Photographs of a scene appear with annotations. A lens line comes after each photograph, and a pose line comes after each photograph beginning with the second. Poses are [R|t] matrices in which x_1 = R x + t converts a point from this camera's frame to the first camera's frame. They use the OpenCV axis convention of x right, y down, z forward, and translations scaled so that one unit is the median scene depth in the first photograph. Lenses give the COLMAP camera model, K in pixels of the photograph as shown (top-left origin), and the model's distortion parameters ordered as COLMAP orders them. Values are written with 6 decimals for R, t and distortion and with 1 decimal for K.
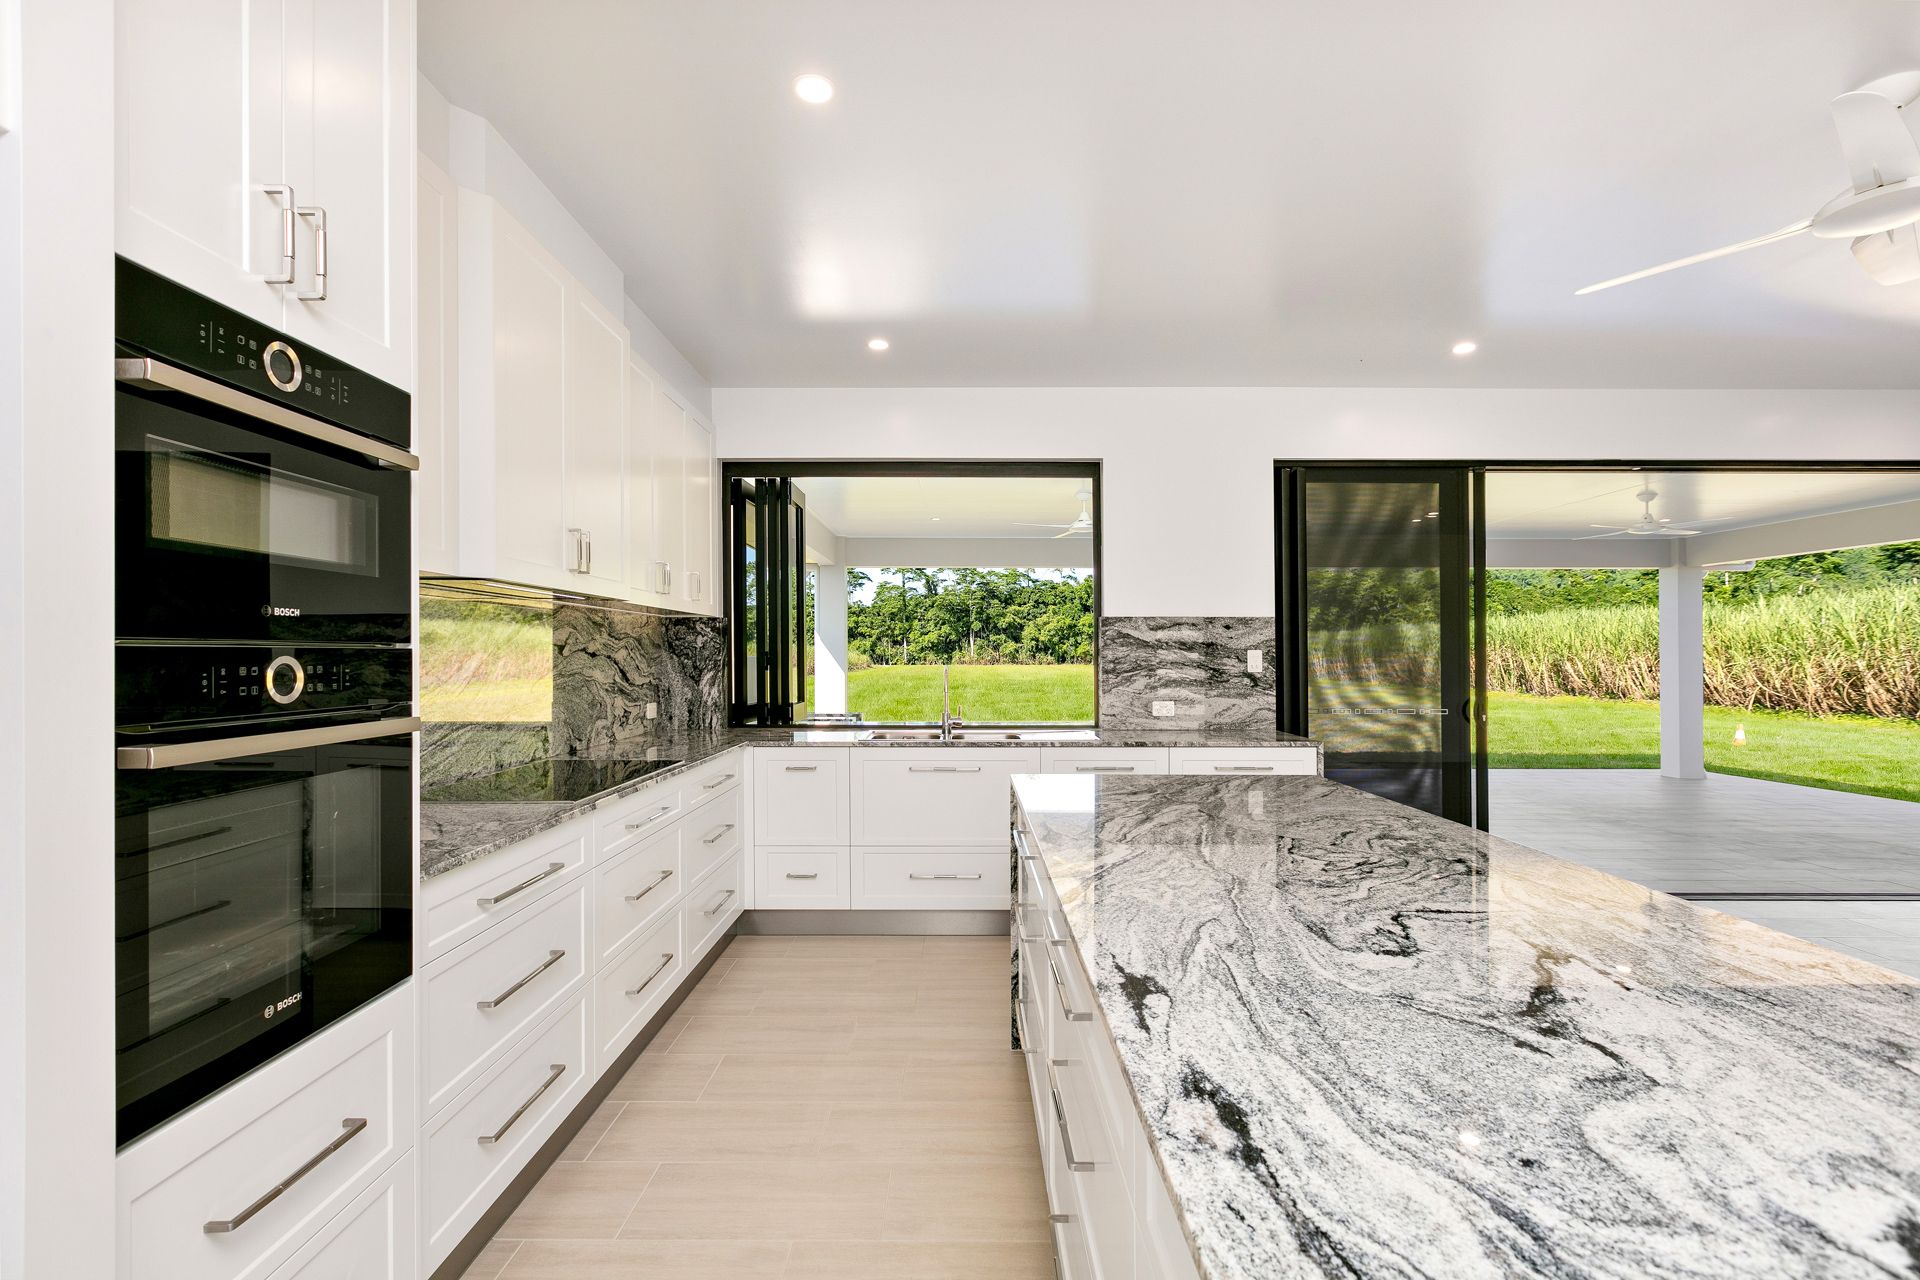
lens RADIAL K [[870.2, 0, 964.6], [0, 870.2, 645.2], [0, 0, 1]] dist [0.001326, 0.000088]
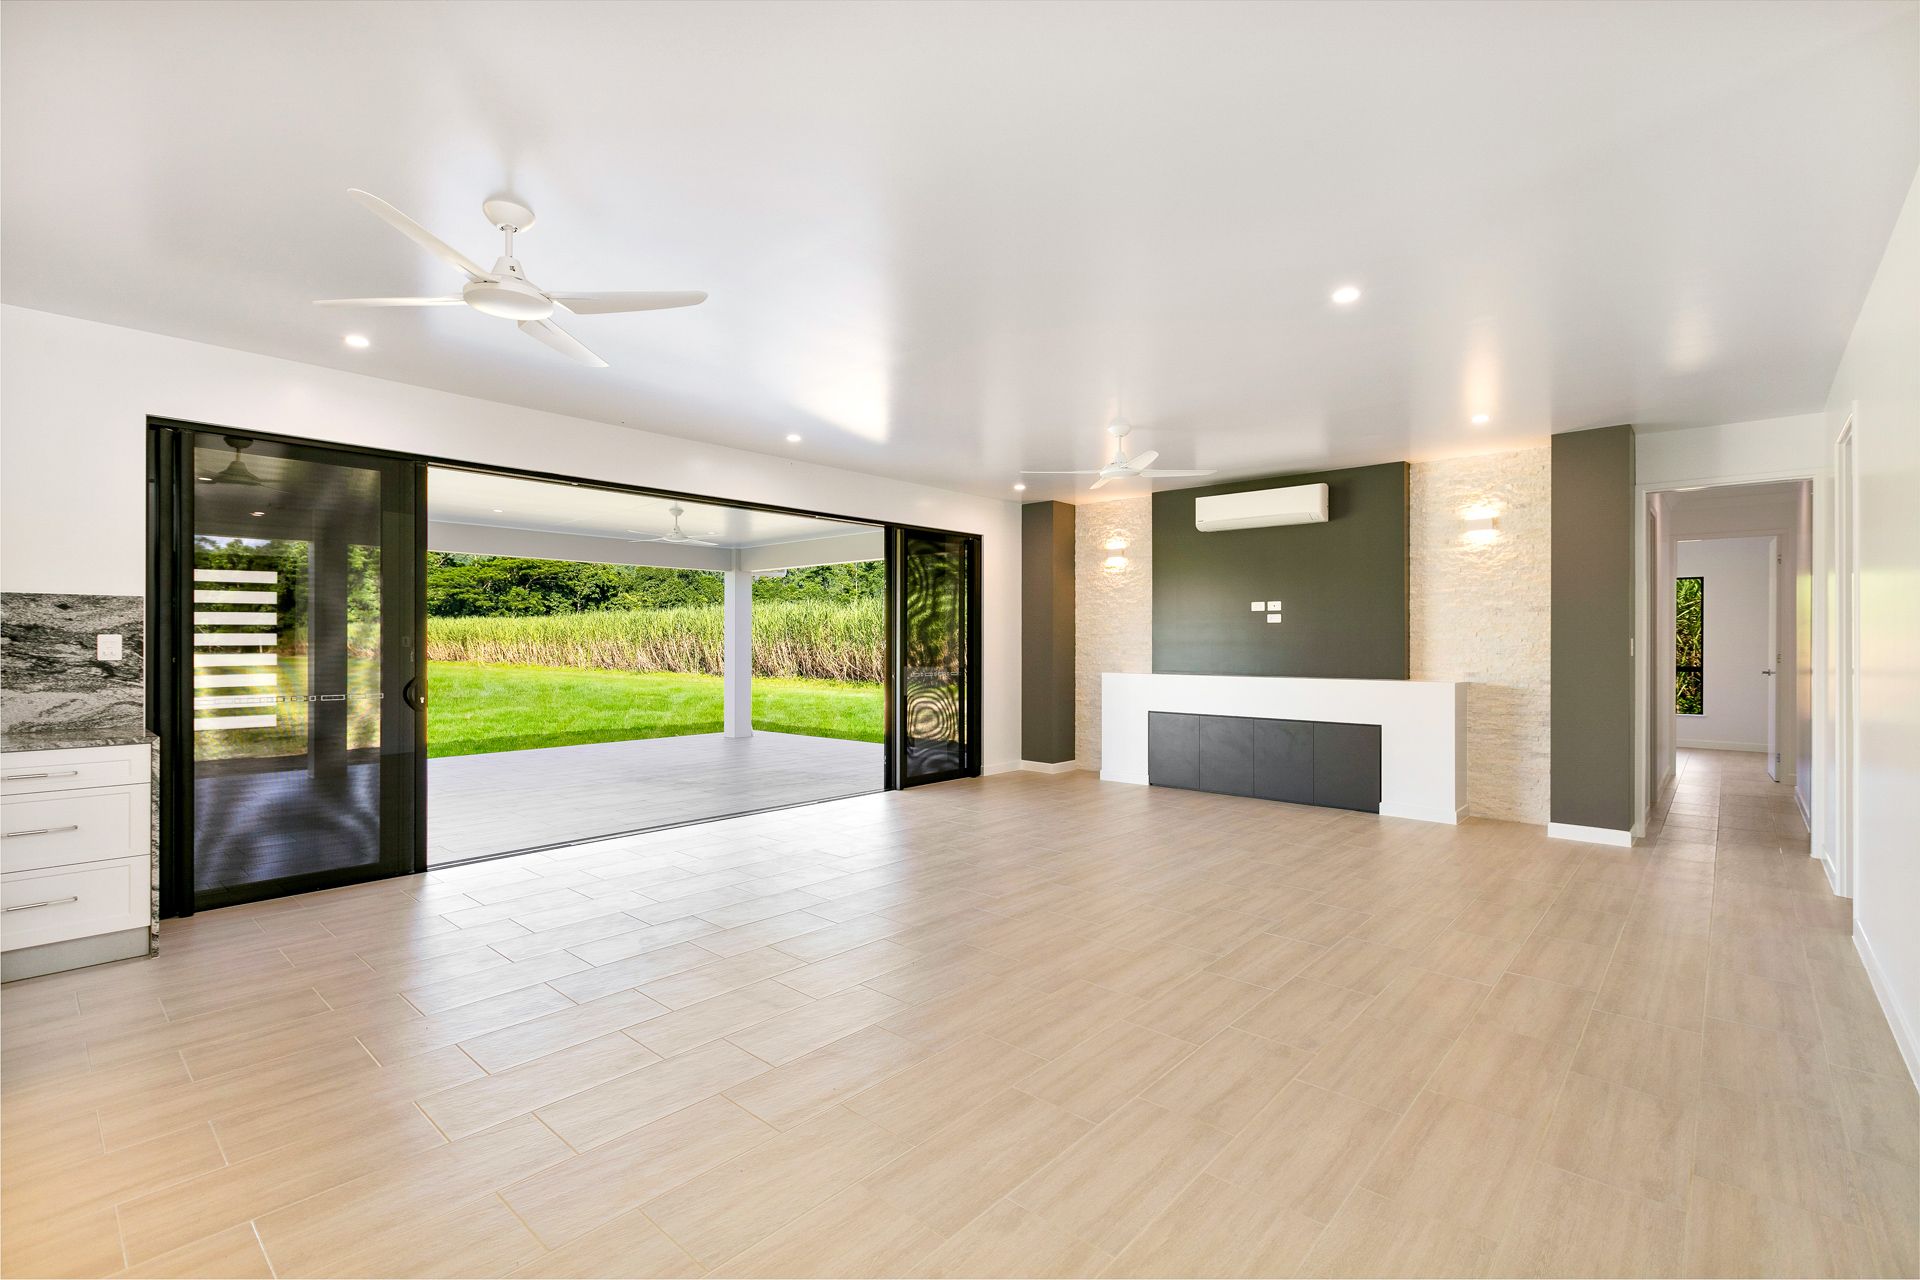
lens RADIAL K [[853.3, 0, 960.0], [0, 853.3, 640.0], [0, 0, 1]] dist [0.000640, -0.000618]
pose [[0.665988, 0.001549, 0.745961, 0.263199], [-0.009368, 0.999936, 0.006287, -0.002000], [-0.745904, -0.011176, 0.665960, -0.176654]]
